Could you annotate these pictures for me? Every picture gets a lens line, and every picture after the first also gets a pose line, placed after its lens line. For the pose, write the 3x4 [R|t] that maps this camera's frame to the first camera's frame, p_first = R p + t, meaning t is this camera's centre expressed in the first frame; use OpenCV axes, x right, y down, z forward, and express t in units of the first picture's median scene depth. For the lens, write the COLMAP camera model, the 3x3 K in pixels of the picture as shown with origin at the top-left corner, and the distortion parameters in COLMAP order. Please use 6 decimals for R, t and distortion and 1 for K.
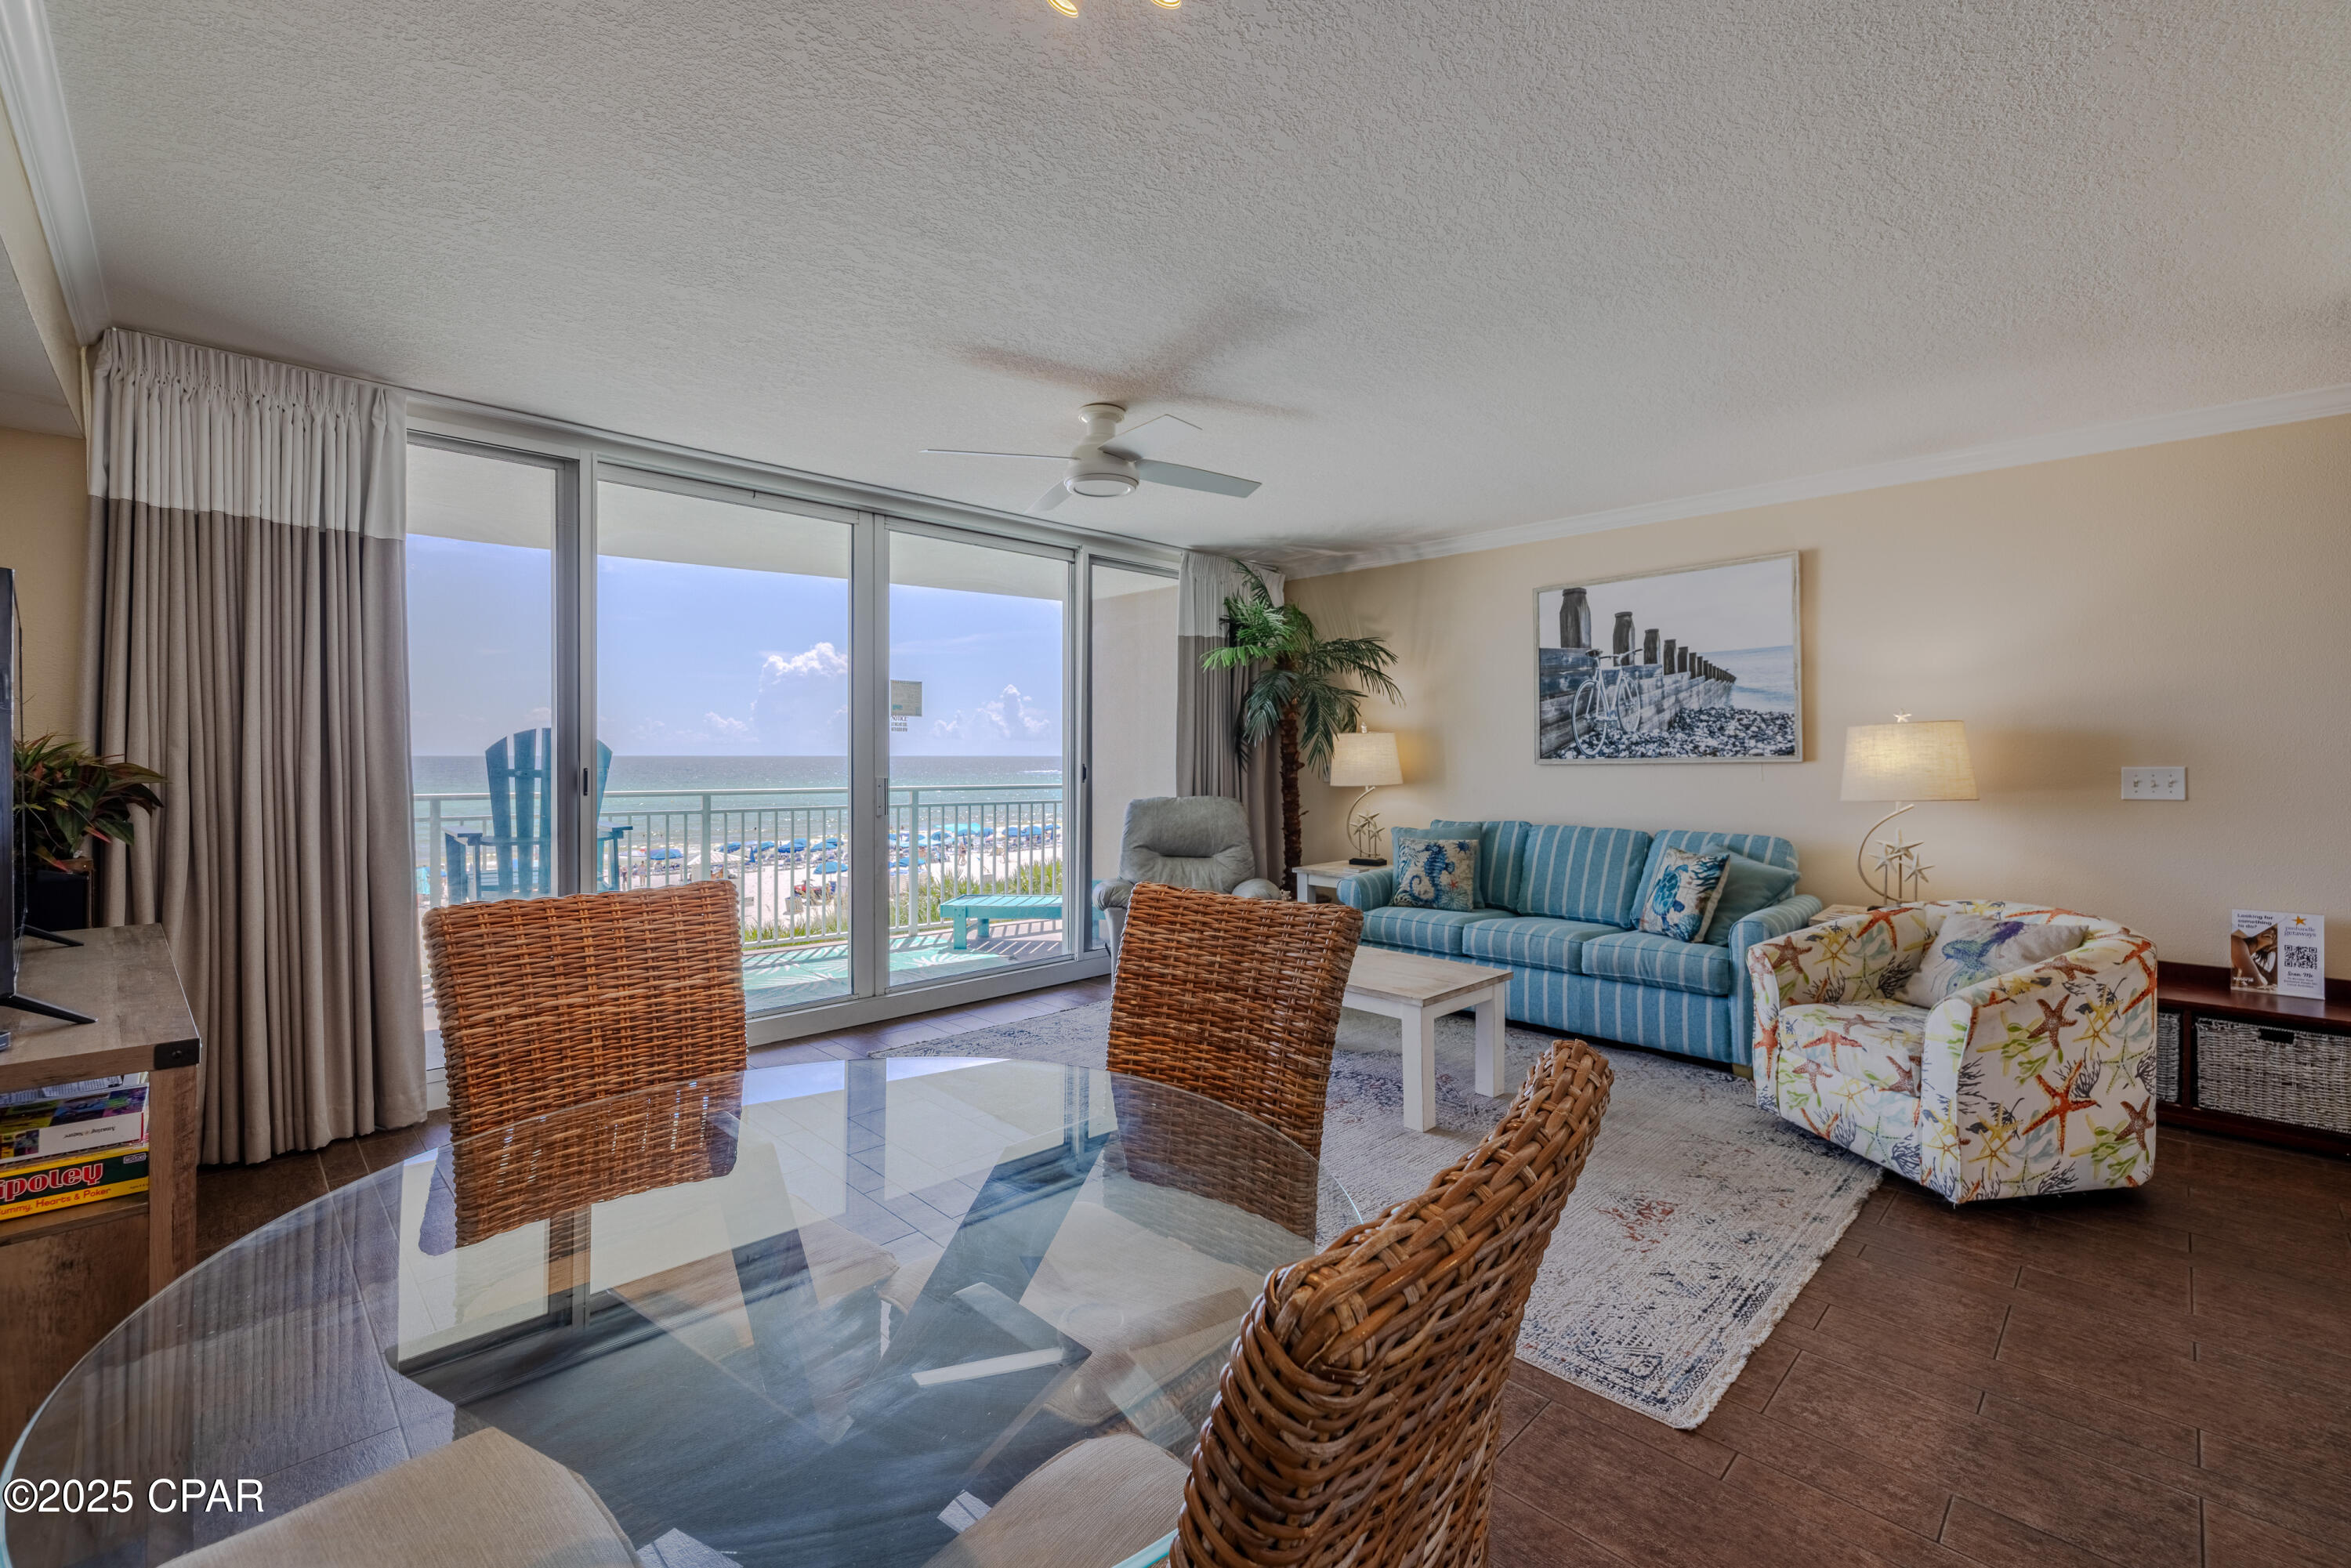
lens RADIAL K [[996.8, 0, 1170.1], [0, 996.8, 757.4], [0, 0, 1]] dist [0.000064, -0.000001]
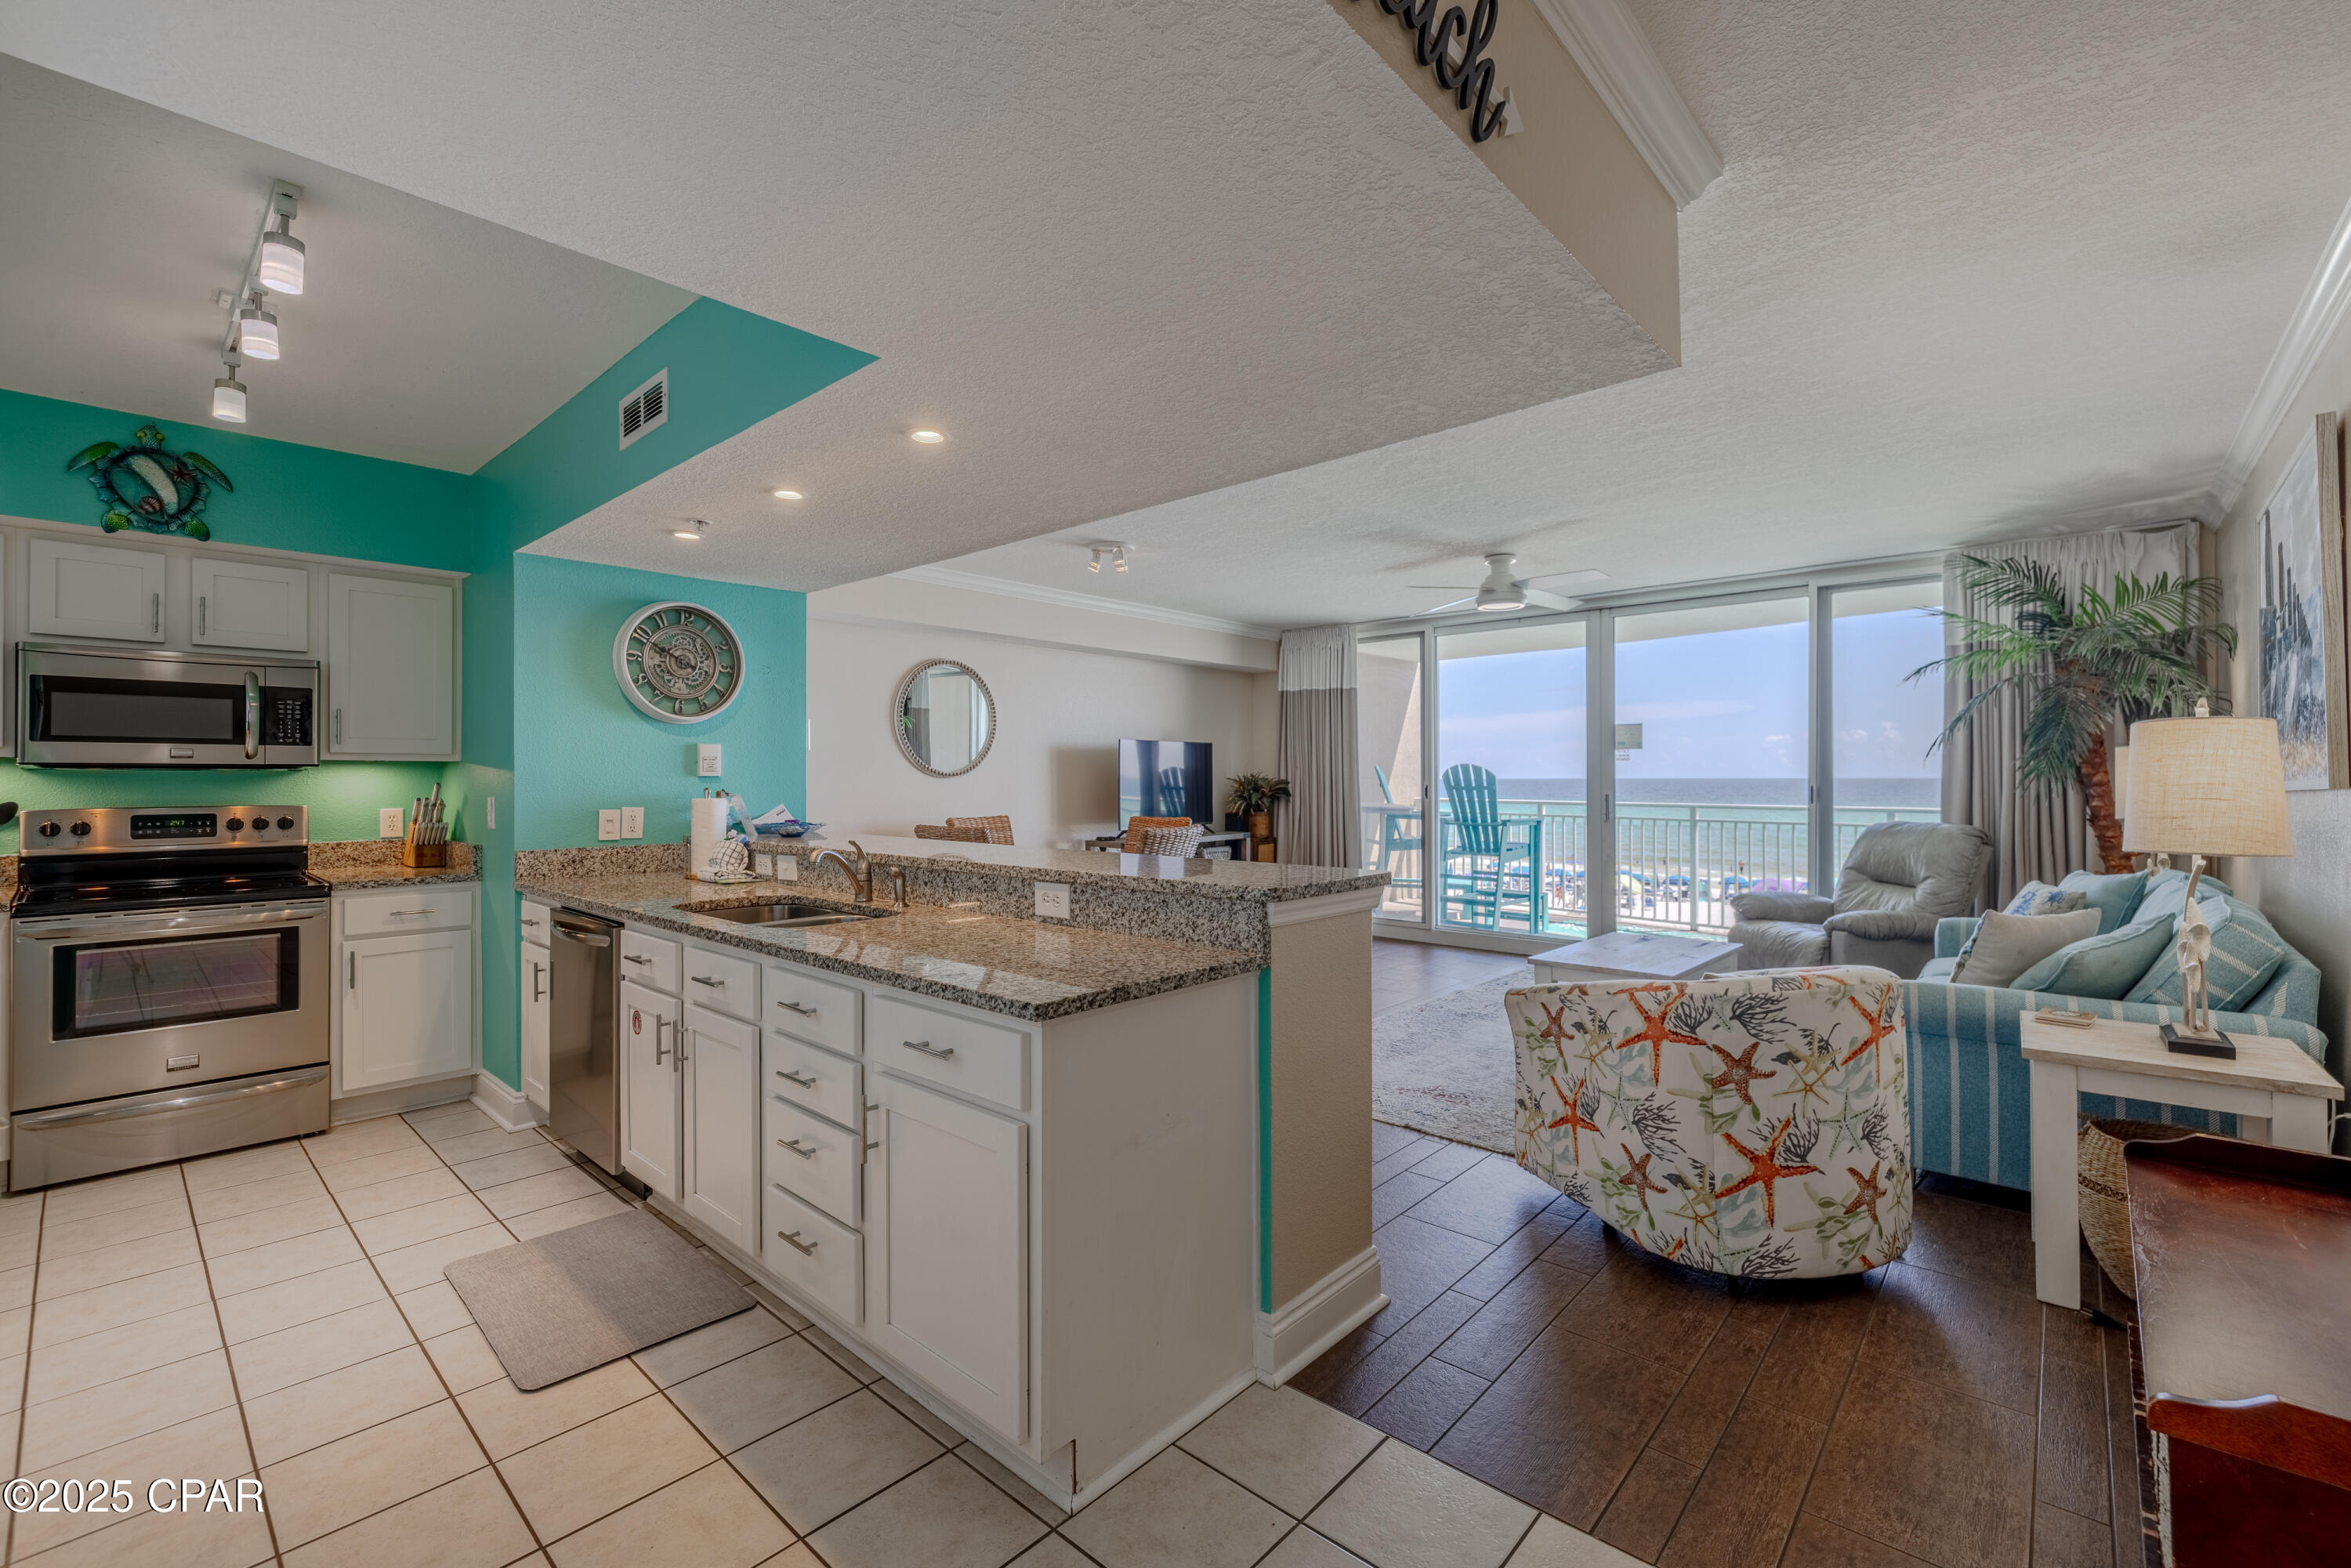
lens RADIAL K [[991.0, 0, 1178.2], [0, 991.0, 769.8], [0, 0, 1]] dist [0.000908, 0.000101]
pose [[0.065093, -0.009383, -0.997835, 1.063313], [-0.000550, 0.999955, -0.009439, -0.000205], [0.997879, 0.001163, 0.065085, 0.294340]]
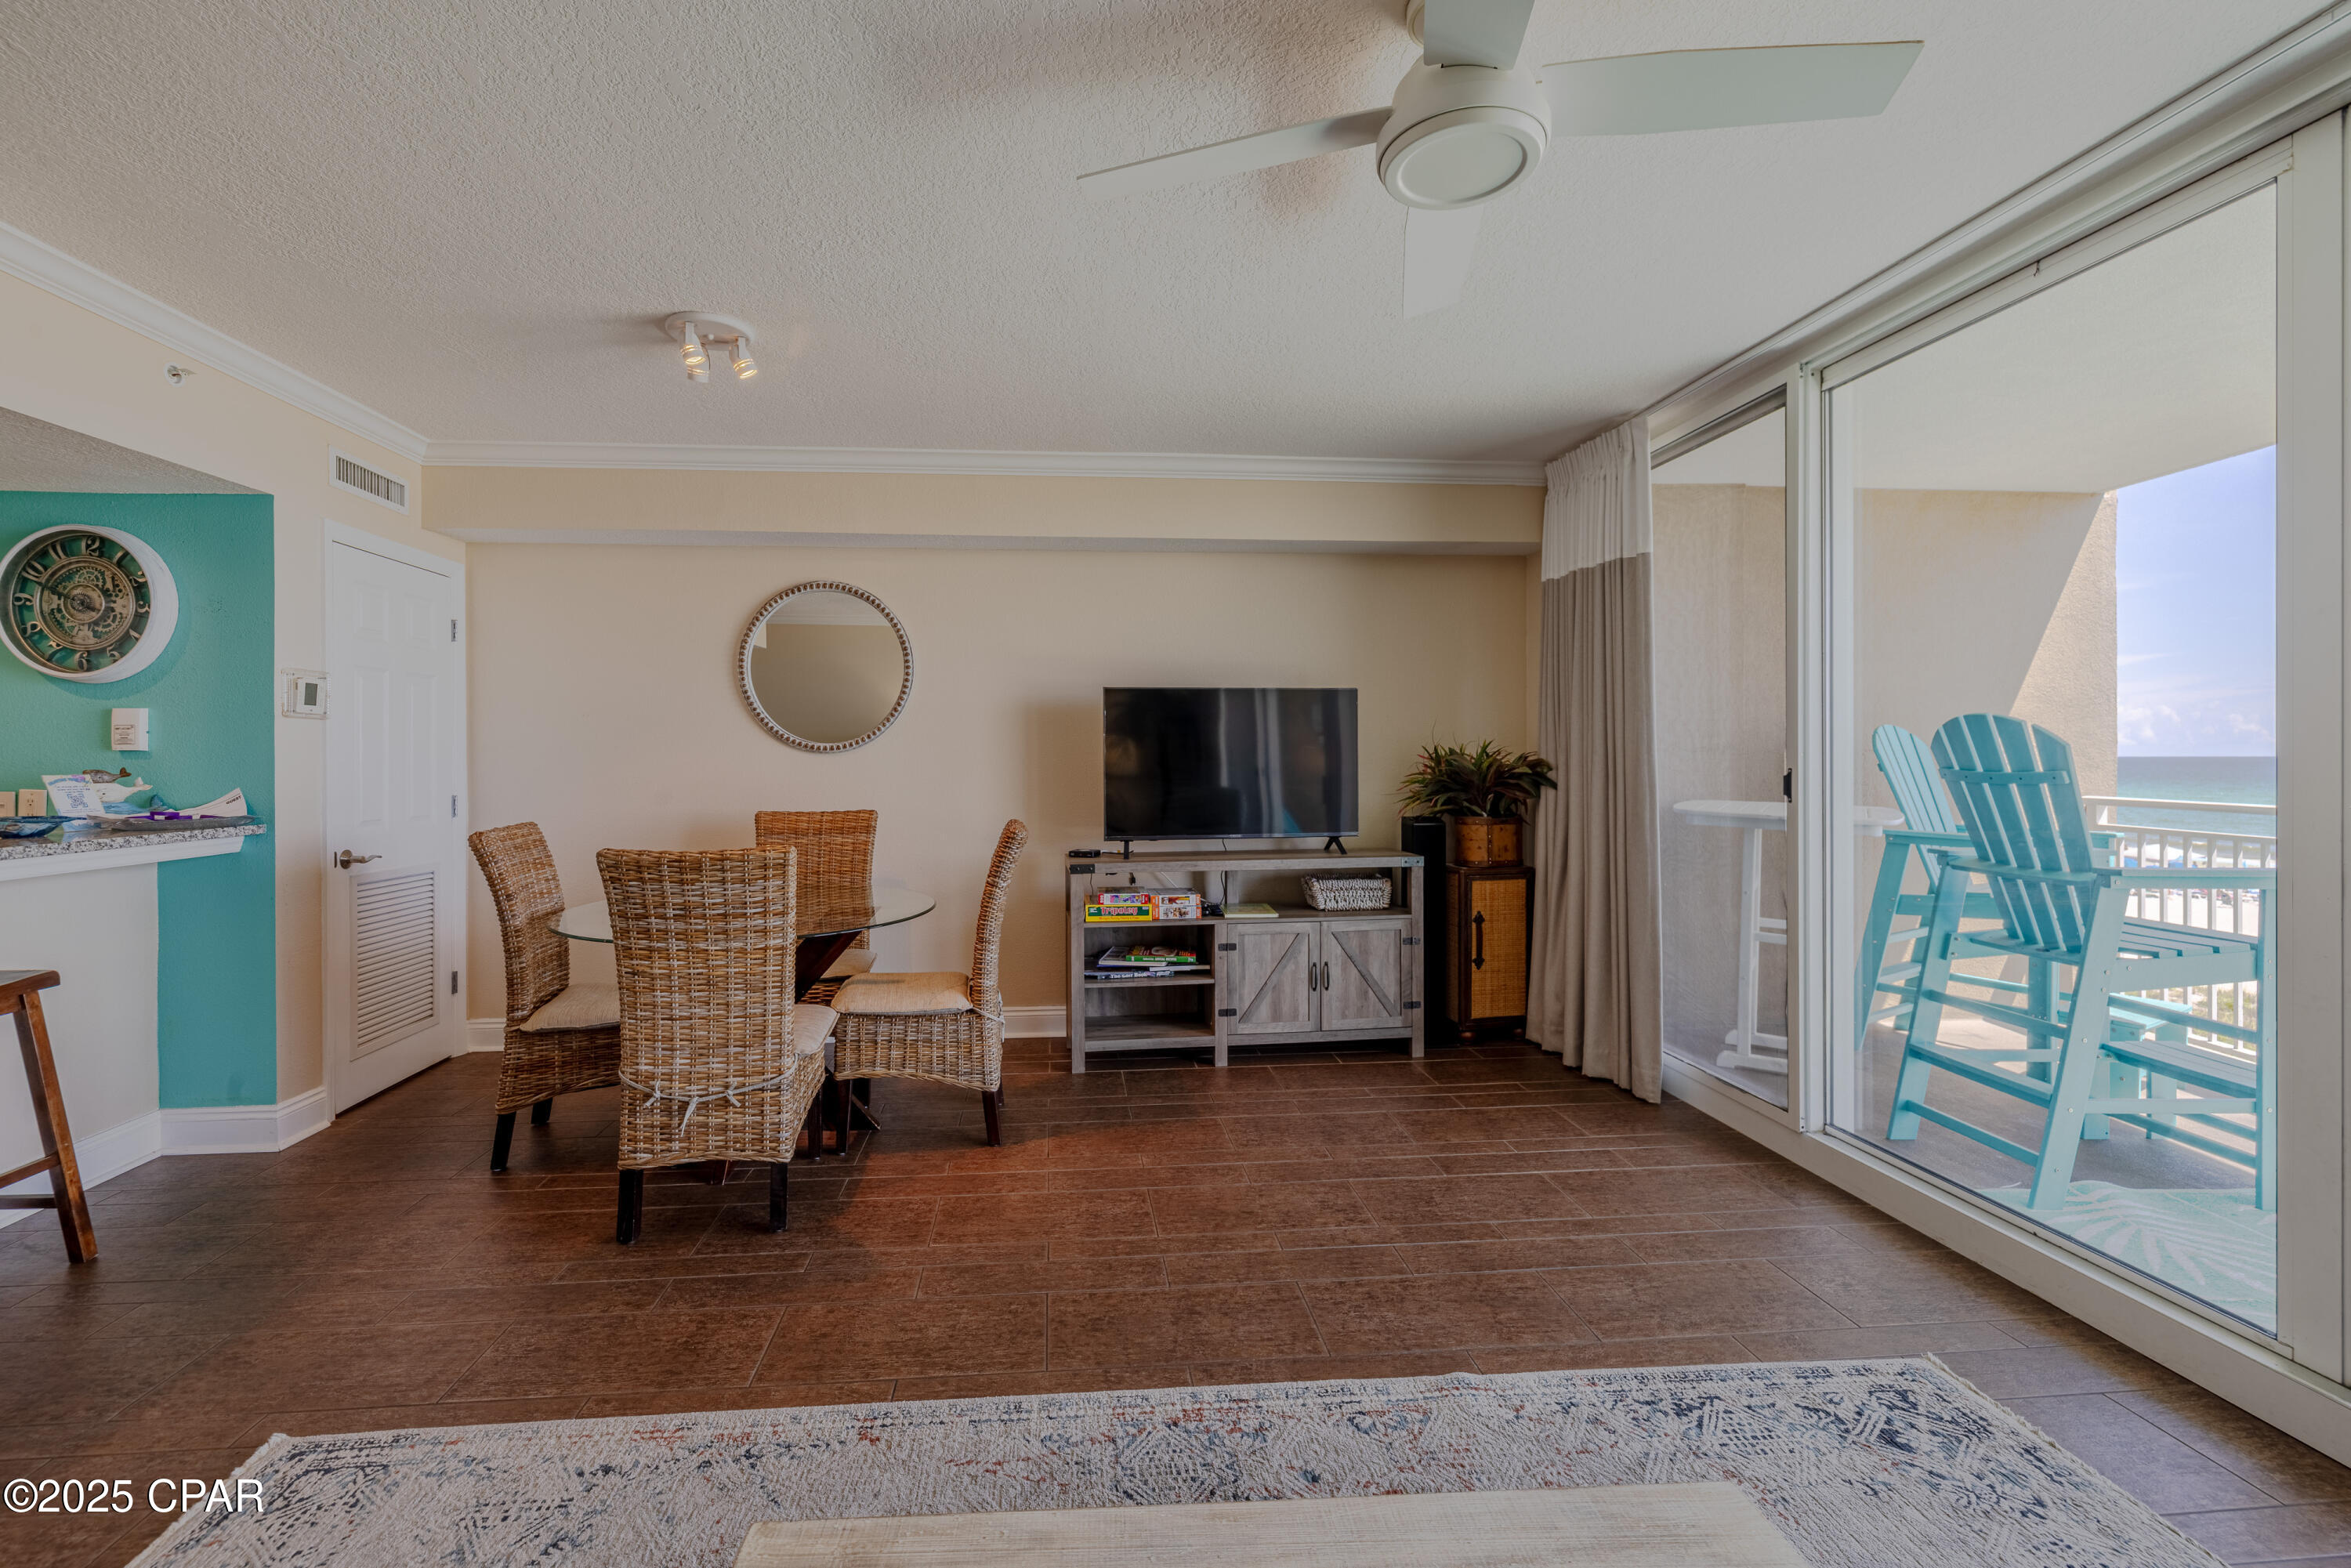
lens RADIAL K [[1013.1, 0, 1146.7], [0, 1013.1, 756.2], [0, 0, 1]] dist [-0.000376, -0.000022]
pose [[-0.637237, 0.000825, -0.770668, 0.283998], [-0.000185, 0.999999, 0.001223, 0.000114], [0.770668, 0.000922, -0.637236, 0.876895]]
